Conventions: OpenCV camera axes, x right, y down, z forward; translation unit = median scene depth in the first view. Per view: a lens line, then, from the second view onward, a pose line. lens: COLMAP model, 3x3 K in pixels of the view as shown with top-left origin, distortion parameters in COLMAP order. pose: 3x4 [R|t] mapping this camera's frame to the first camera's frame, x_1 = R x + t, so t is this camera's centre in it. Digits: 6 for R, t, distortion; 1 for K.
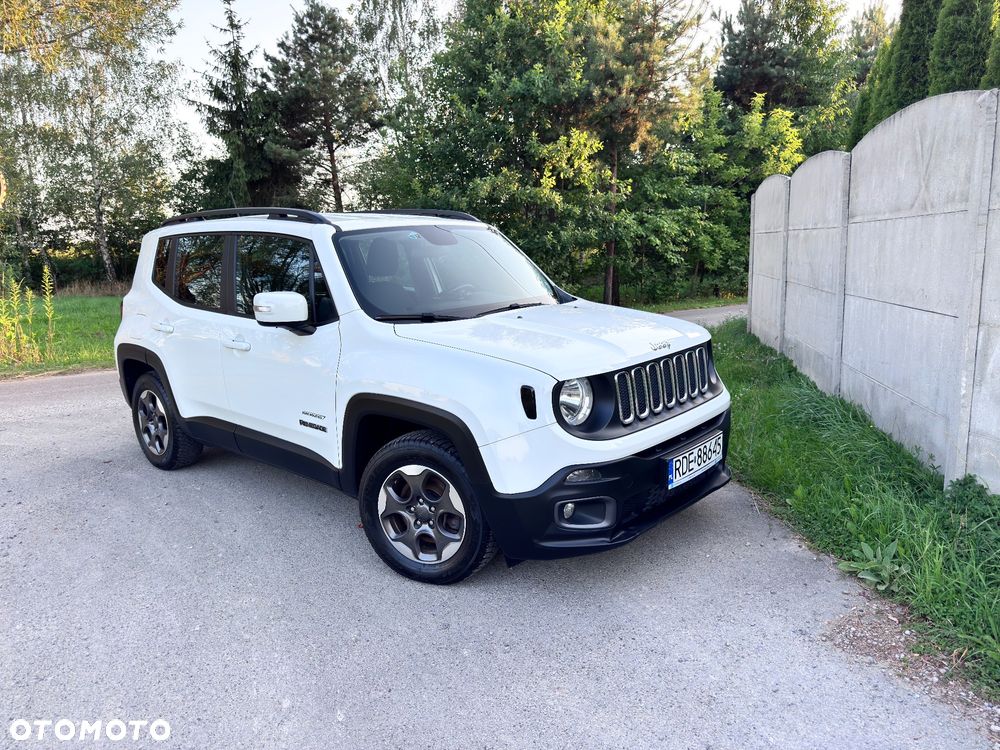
lens RADIAL K [[711.8, 0, 507.6], [0, 711.8, 383.3], [0, 0, 1]] dist [0.018574, -0.023265]
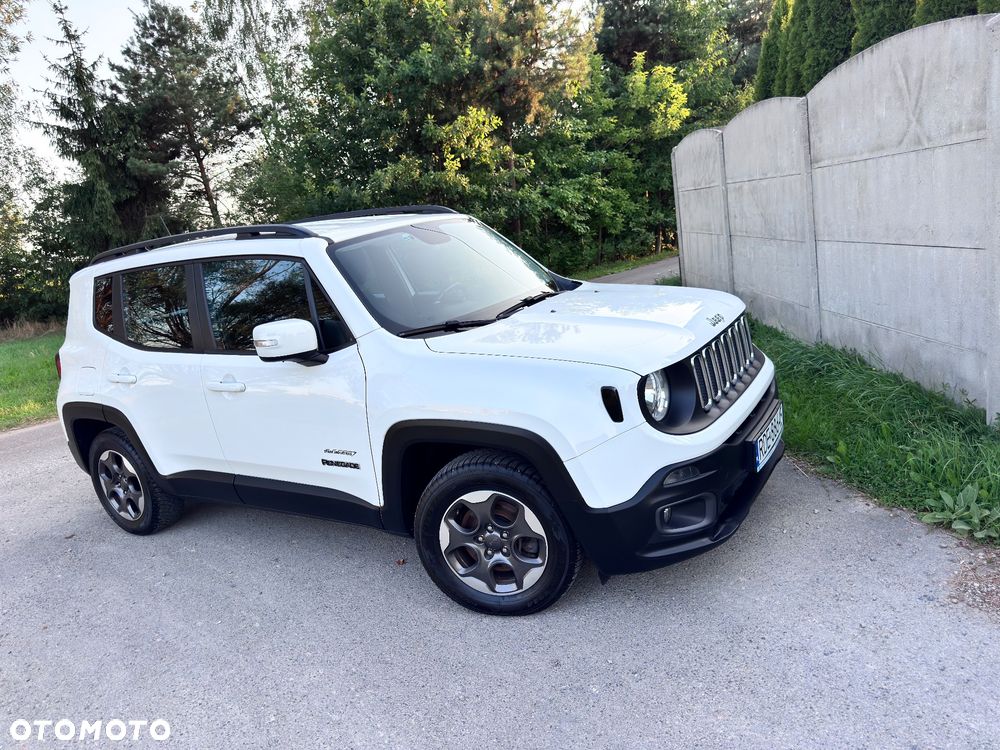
lens RADIAL K [[712.0, 0, 489.9], [0, 712.0, 389.0], [0, 0, 1]] dist [0.022607, -0.029607]
pose [[0.982178, -0.151948, 0.110628, -0.106058], [0.148643, 0.988177, 0.037580, -0.023882], [-0.115030, -0.020466, 0.993151, 0.057265]]
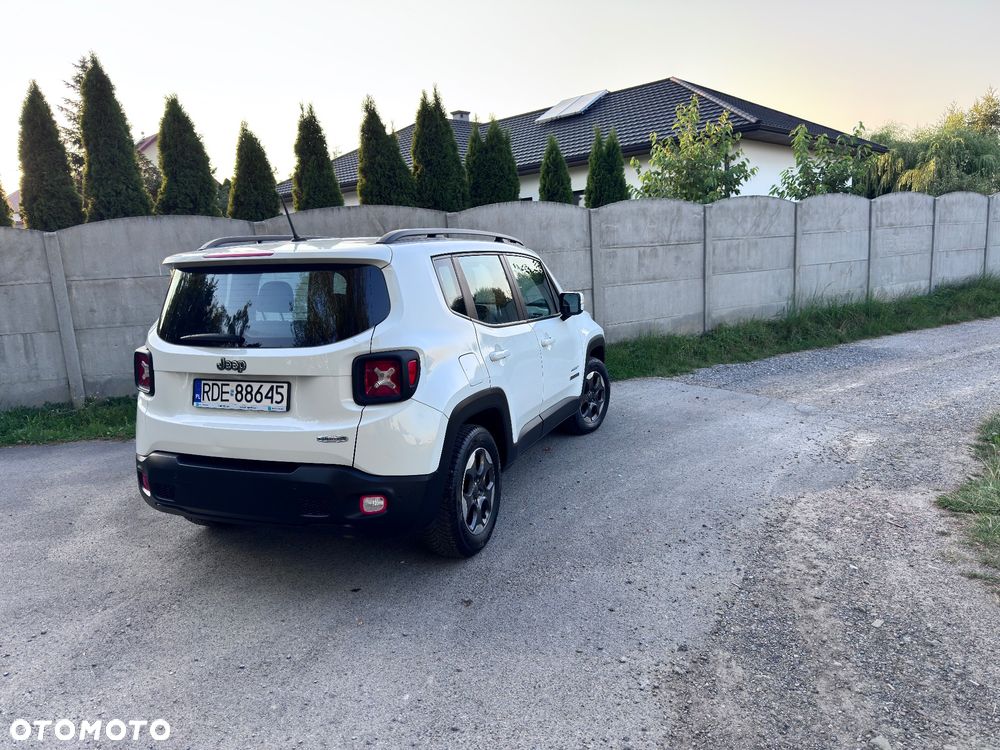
lens RADIAL K [[699.2, 0, 510.2], [0, 699.2, 390.8], [0, 0, 1]] dist [0.100607, -0.142957]
pose [[-0.357626, -0.128280, 0.925013, -1.008189], [0.239775, 0.944701, 0.223712, -0.176869], [-0.902559, 0.301800, -0.307091, 0.985278]]
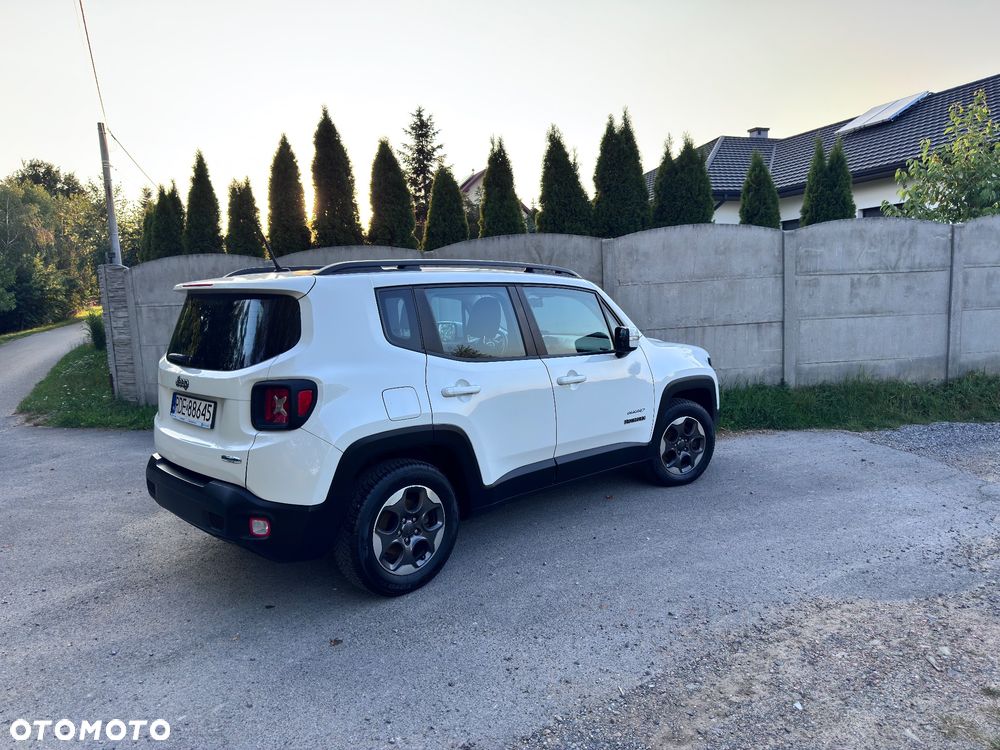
lens RADIAL K [[706.8, 0, 518.4], [0, 706.8, 388.6], [0, 0, 1]] dist [0.078825, -0.131845]
pose [[0.062265, -0.107172, 0.992289, -1.020017], [0.225550, 0.970008, 0.090613, -0.109814], [-0.972240, 0.218169, 0.084570, 0.667461]]
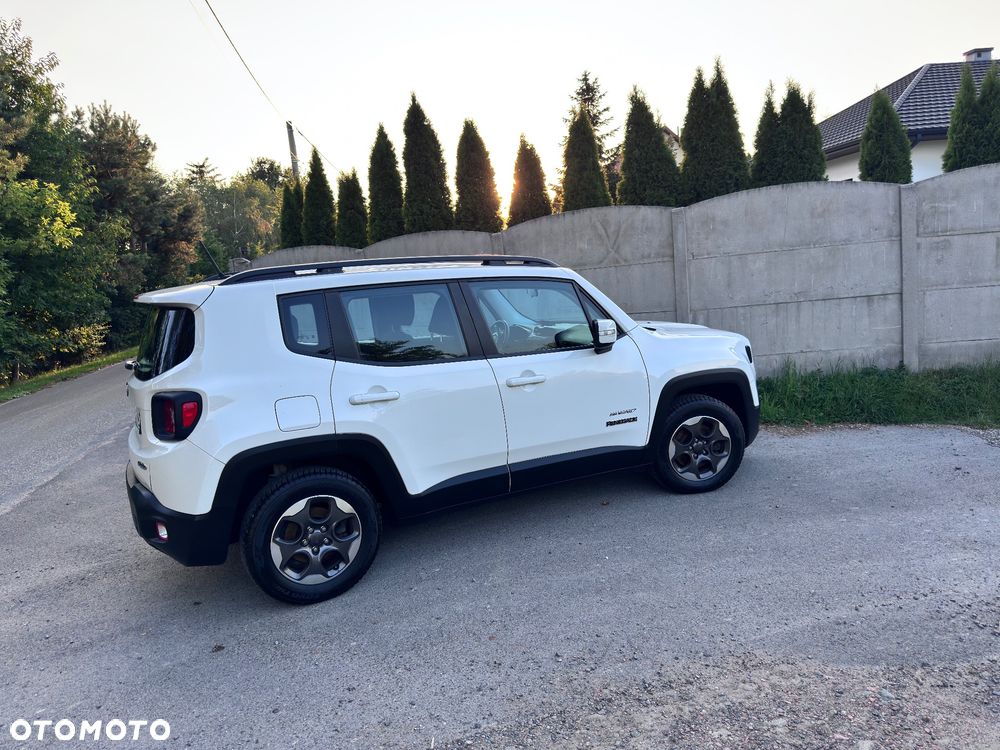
lens RADIAL K [[710.4, 0, 507.0], [0, 710.4, 381.4], [0, 0, 1]] dist [0.066497, -0.107456]
pose [[0.340966, -0.143045, 0.929129, -0.920118], [0.248943, 0.966810, 0.057491, -0.081514], [-0.906515, 0.211697, 0.365260, 0.433308]]
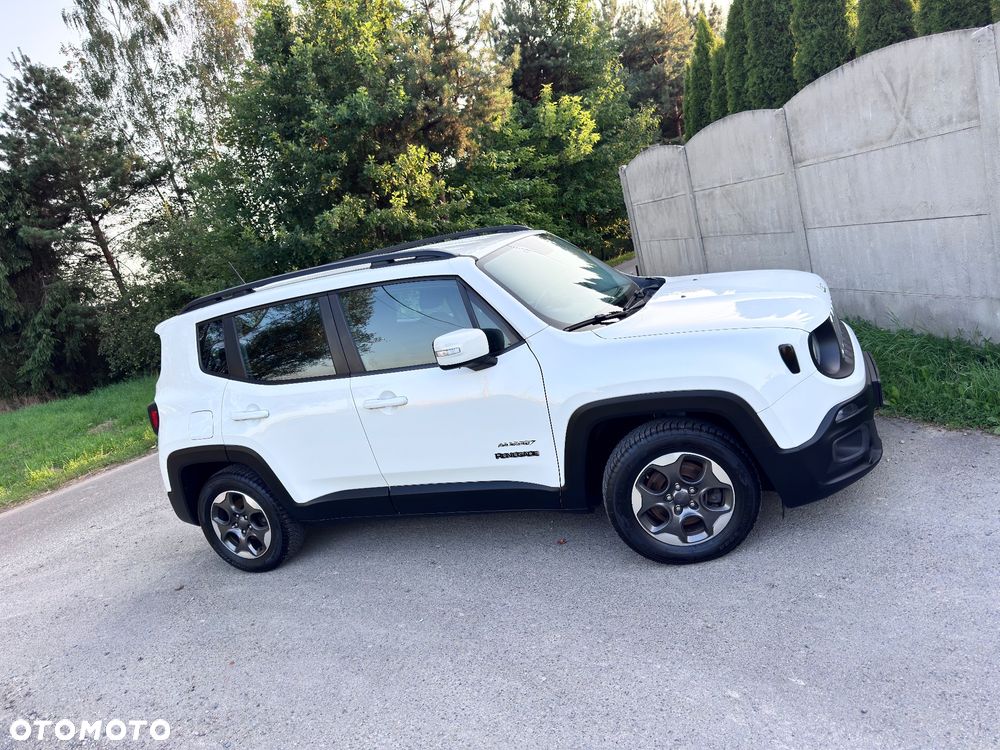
lens RADIAL K [[711.8, 0, 507.6], [0, 711.8, 383.3], [0, 0, 1]] dist [0.018574, -0.023265]
pose [[0.925582, -0.265749, 0.269583, -0.319431], [0.270799, 0.962448, 0.019005, -0.035404], [-0.264510, 0.055412, 0.962790, 0.035341]]
